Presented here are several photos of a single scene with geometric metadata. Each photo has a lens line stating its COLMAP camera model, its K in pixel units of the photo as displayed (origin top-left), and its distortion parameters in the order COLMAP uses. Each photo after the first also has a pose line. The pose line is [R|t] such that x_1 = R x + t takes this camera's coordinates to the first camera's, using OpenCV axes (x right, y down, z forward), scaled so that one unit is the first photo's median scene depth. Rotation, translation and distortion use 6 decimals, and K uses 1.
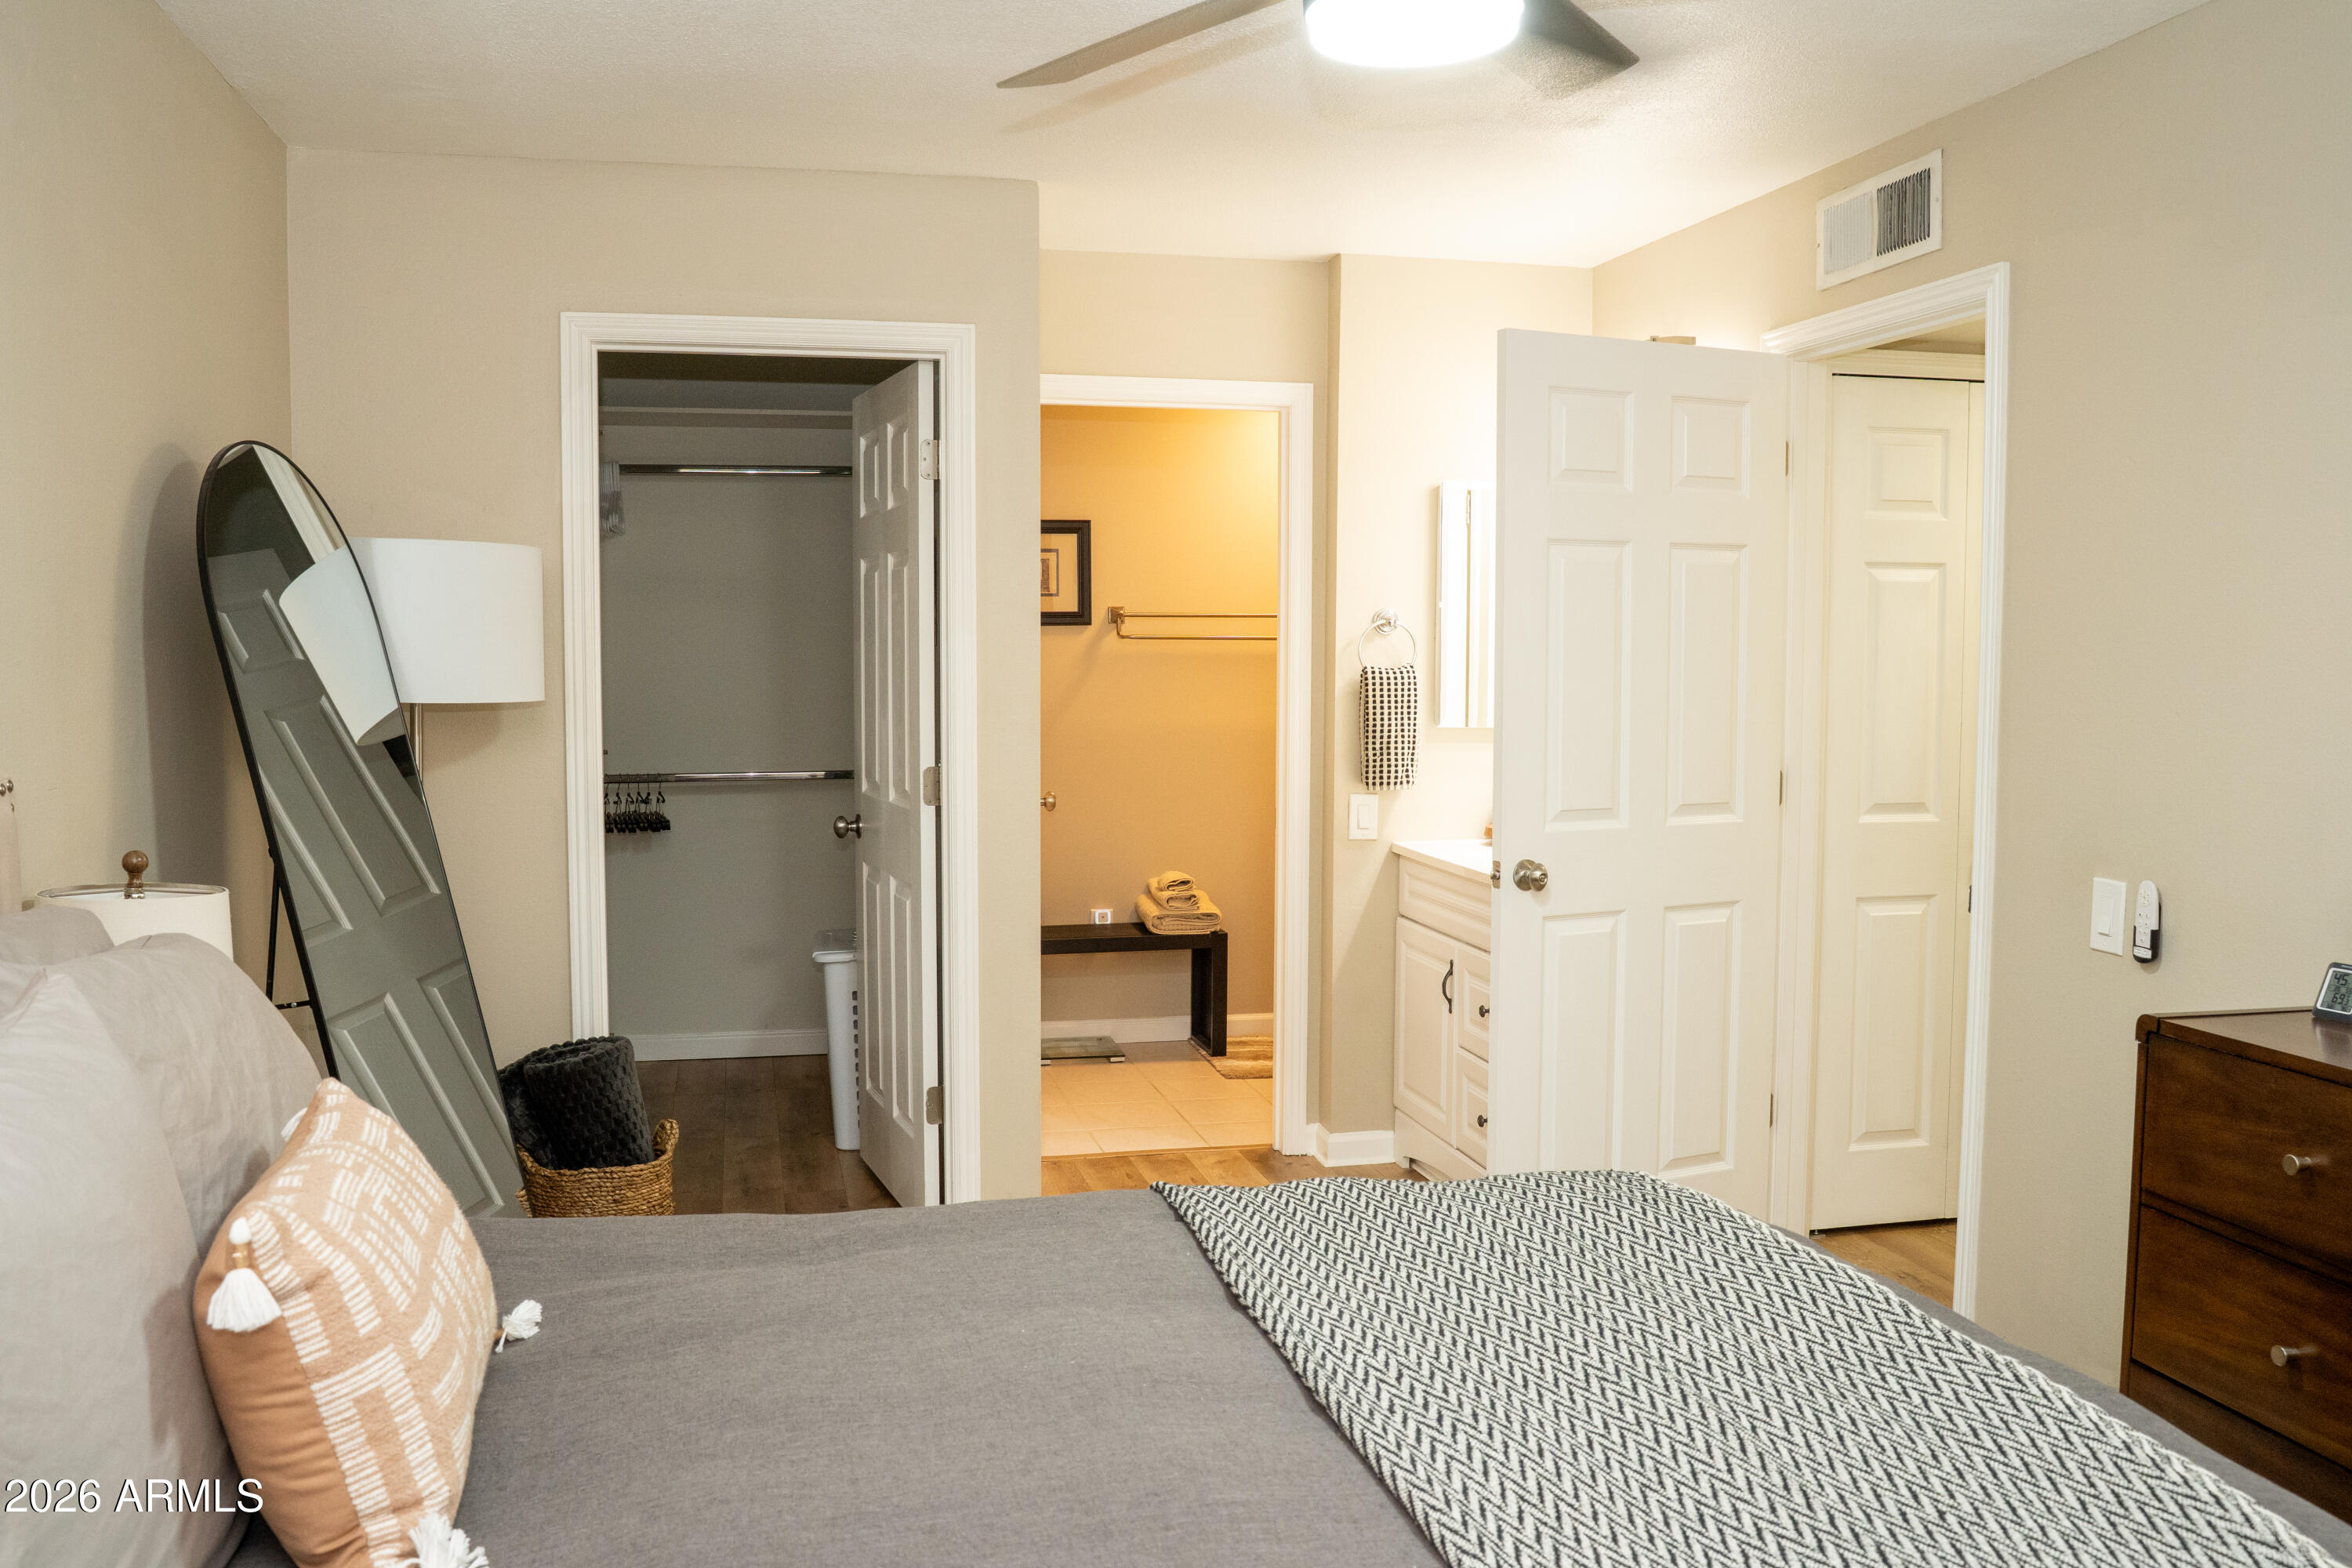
lens RADIAL K [[1910.4, 0, 1176.0], [0, 1910.4, 784.0], [0, 0, 1]] dist [-0.103294, 0.075610]
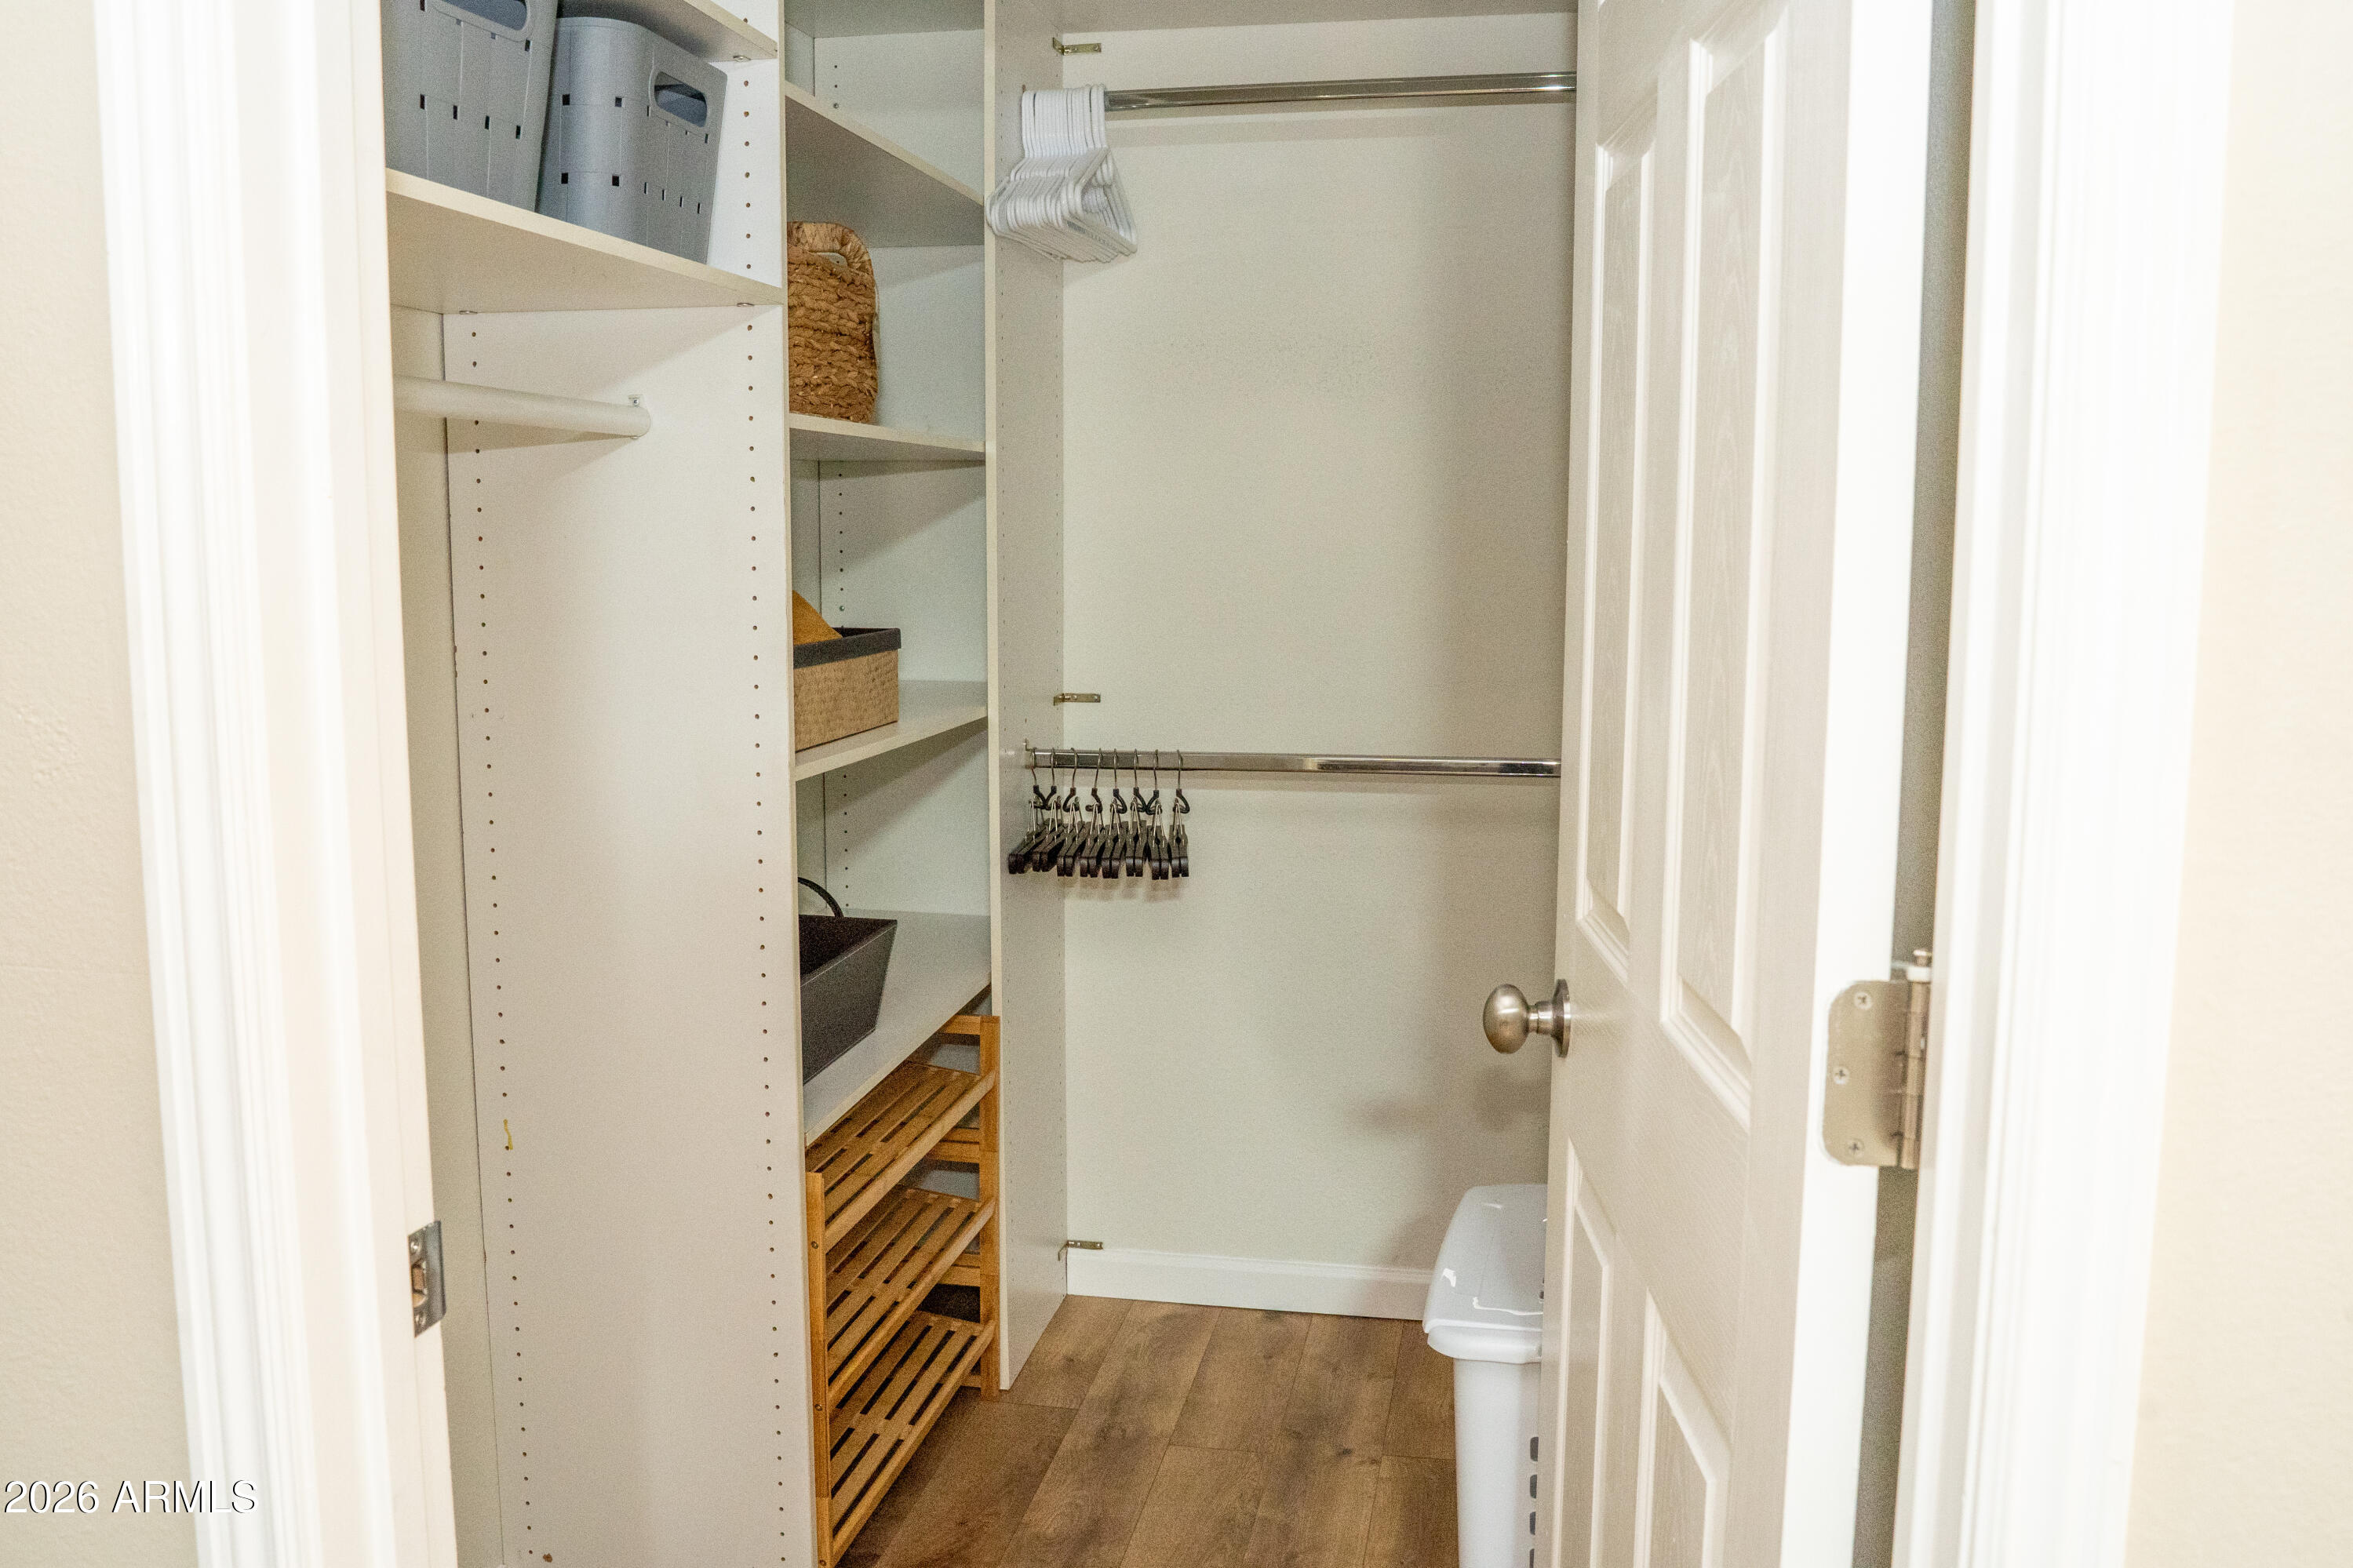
lens RADIAL K [[1911.0, 0, 1176.5], [0, 1911.0, 784.0], [0, 0, 1]] dist [-0.103294, 0.075610]
pose [[0.917448, 0.051583, -0.394498, -0.091245], [-0.028386, 0.997519, 0.064417, -0.031135], [0.396842, -0.047901, 0.916636, 0.611414]]
